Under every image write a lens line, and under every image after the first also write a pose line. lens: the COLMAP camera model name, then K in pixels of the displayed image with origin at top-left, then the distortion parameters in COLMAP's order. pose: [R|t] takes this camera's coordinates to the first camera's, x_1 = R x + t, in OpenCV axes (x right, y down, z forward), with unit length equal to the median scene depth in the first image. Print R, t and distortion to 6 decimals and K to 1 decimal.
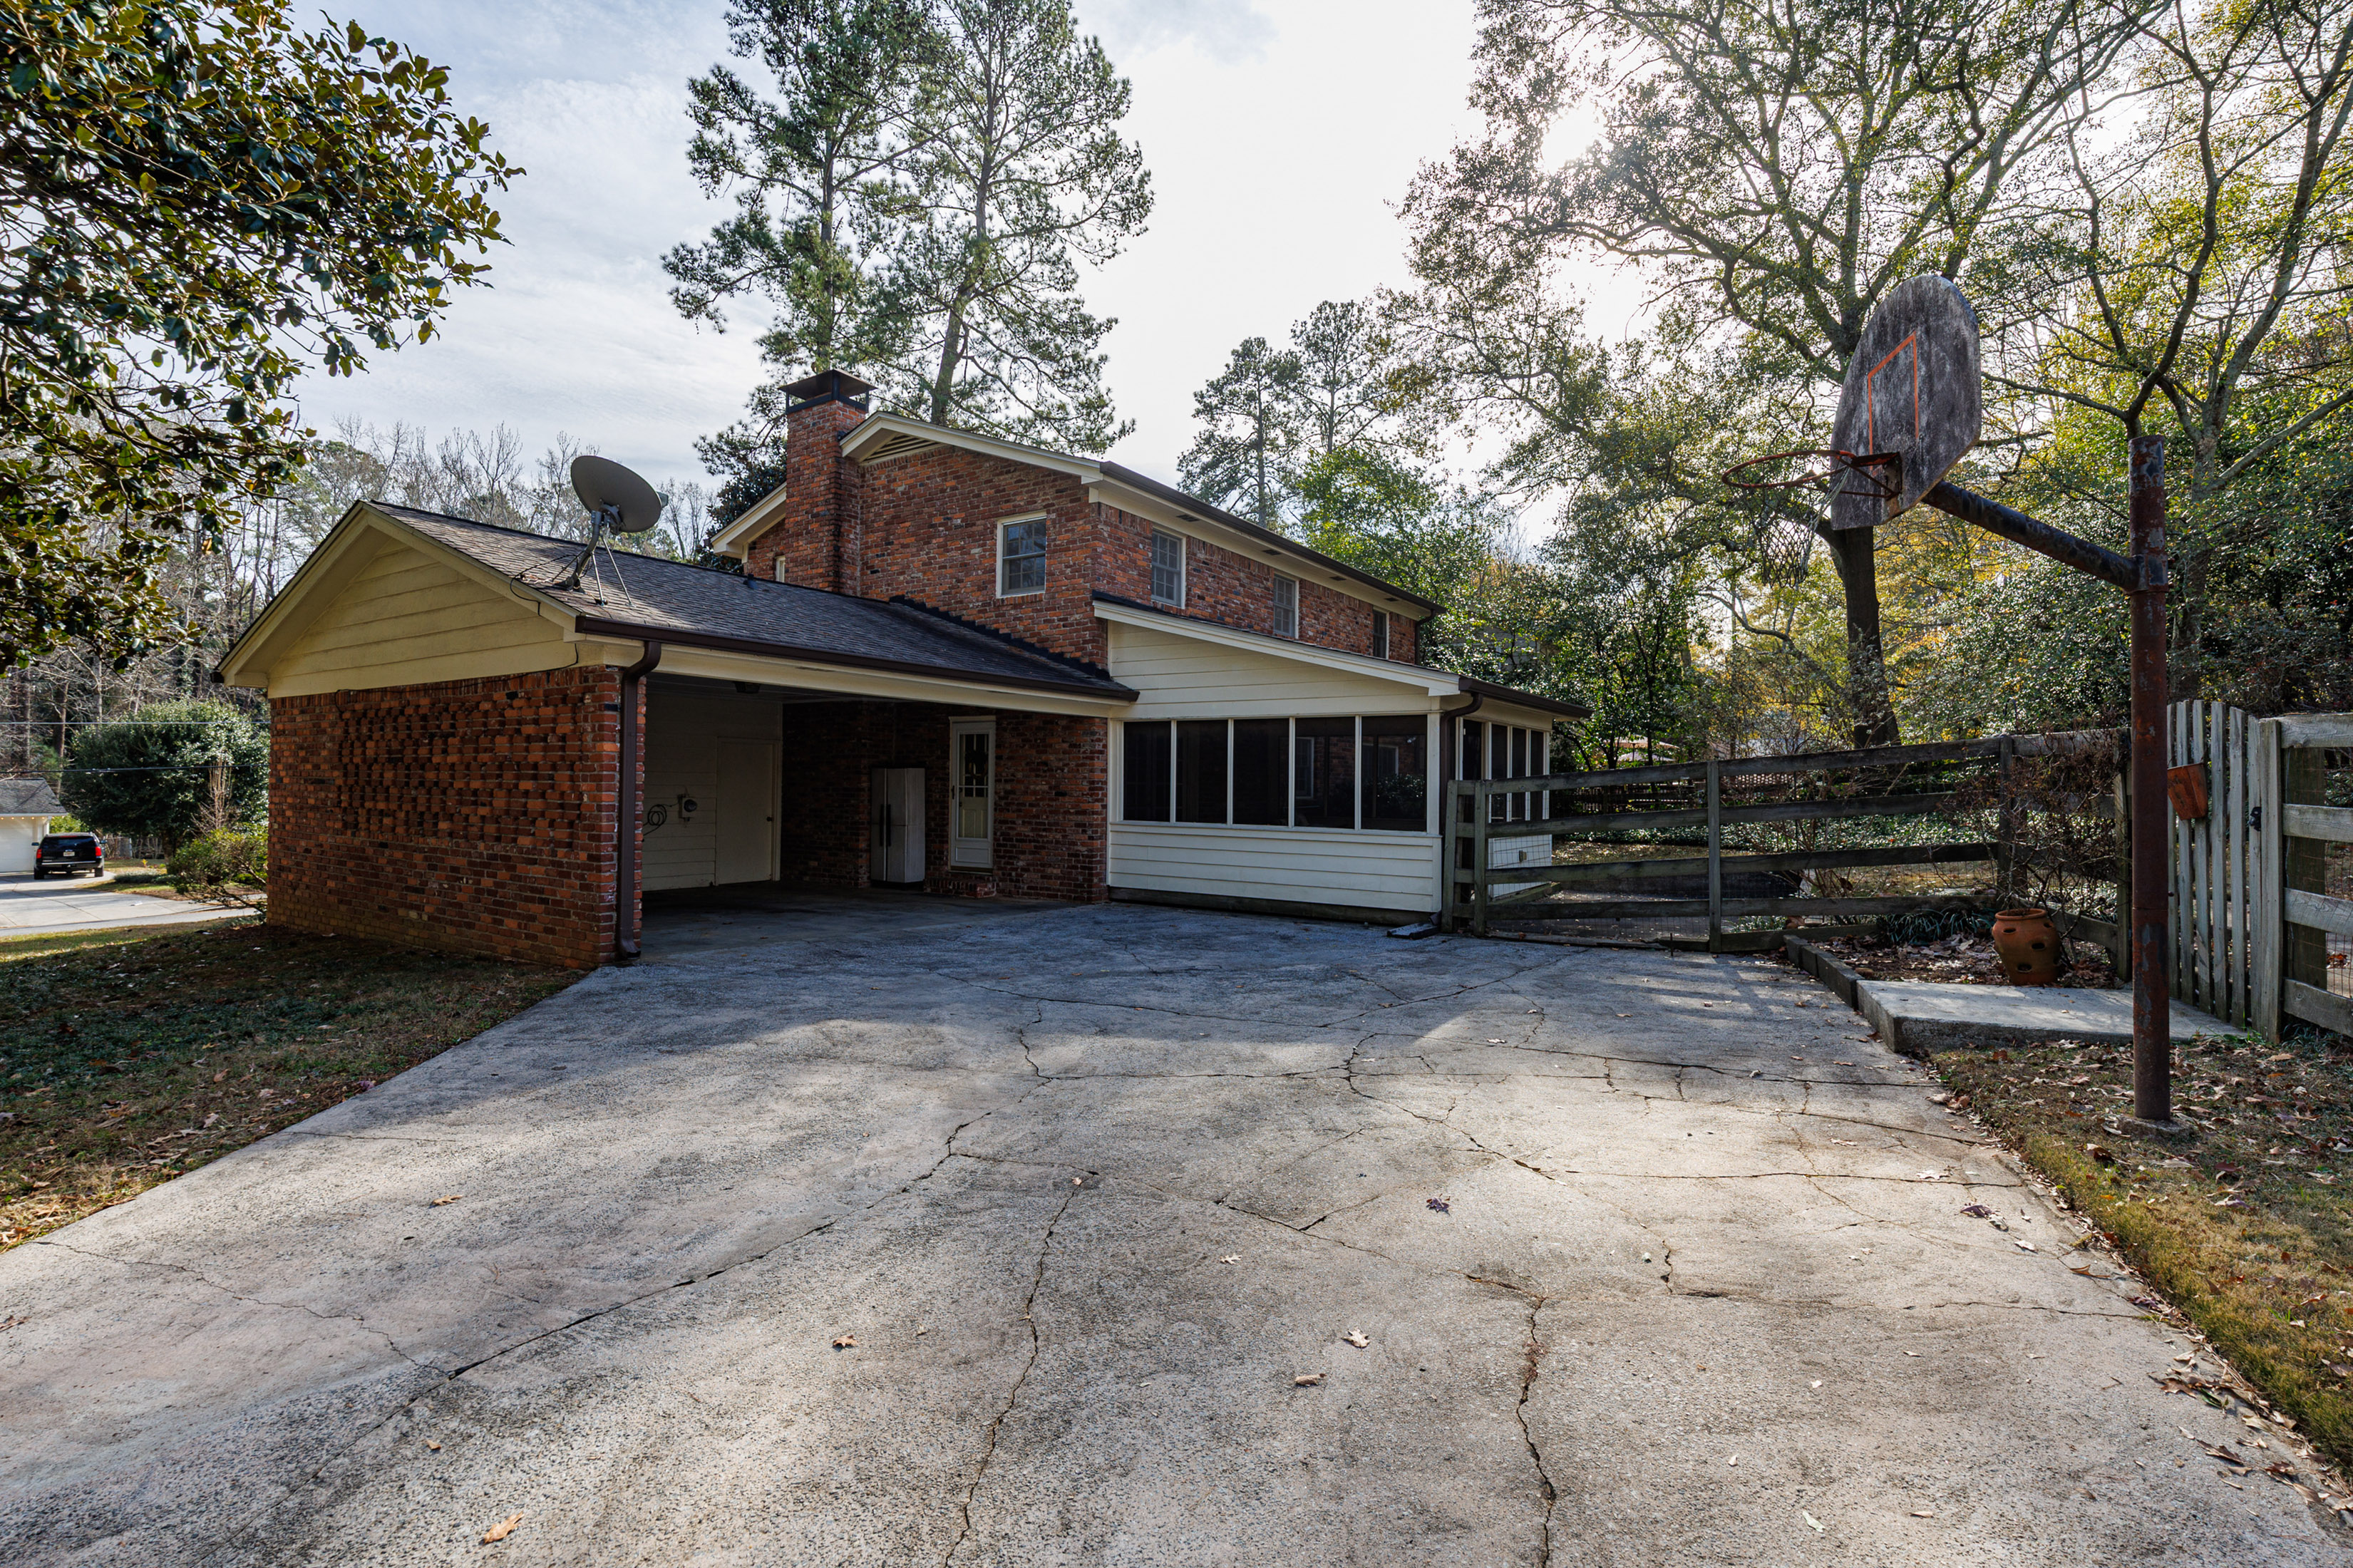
lens RADIAL K [[1067.9, 0, 1175.6], [0, 1067.9, 792.3], [0, 0, 1]] dist [-0.005884, -0.000758]
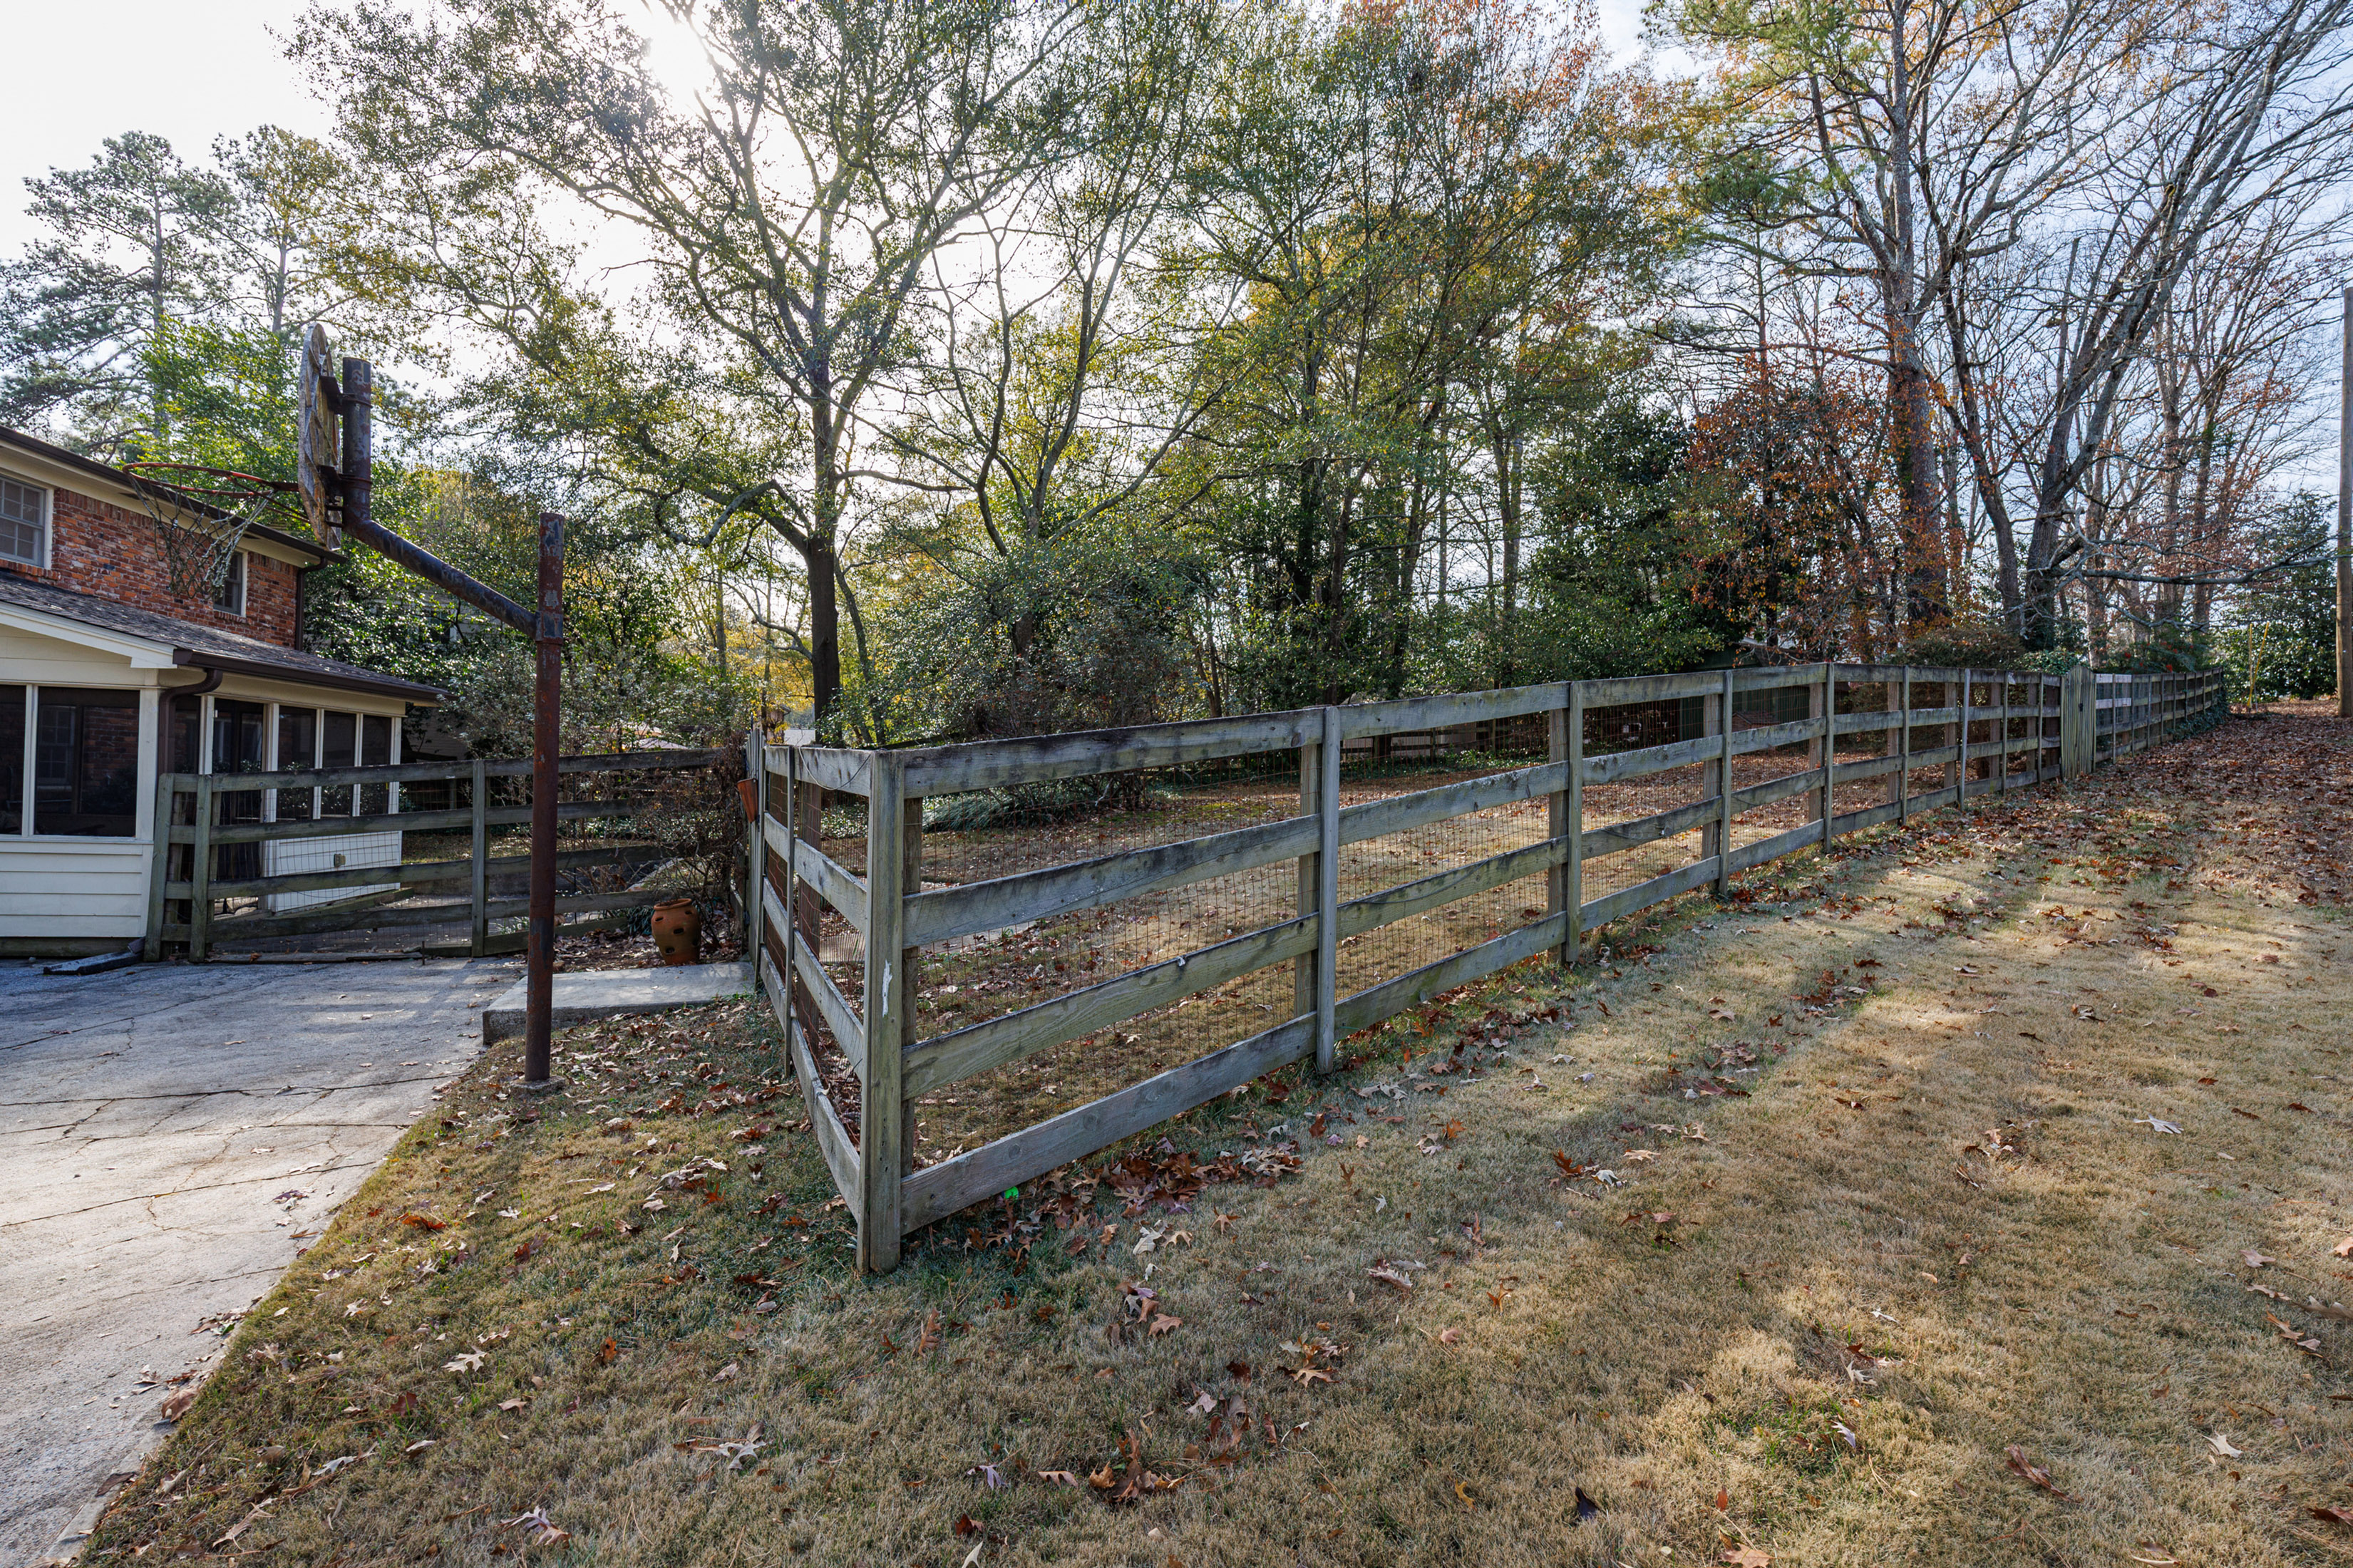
lens RADIAL K [[1135.0, 0, 1183.0], [0, 1135.0, 775.4], [0, 0, 1]] dist [-0.001760, 0.001903]
pose [[0.707763, 0.012402, 0.706341, 0.104286], [-0.012095, 0.999912, -0.005438, -0.007592], [-0.706347, -0.004695, 0.707851, -0.084711]]
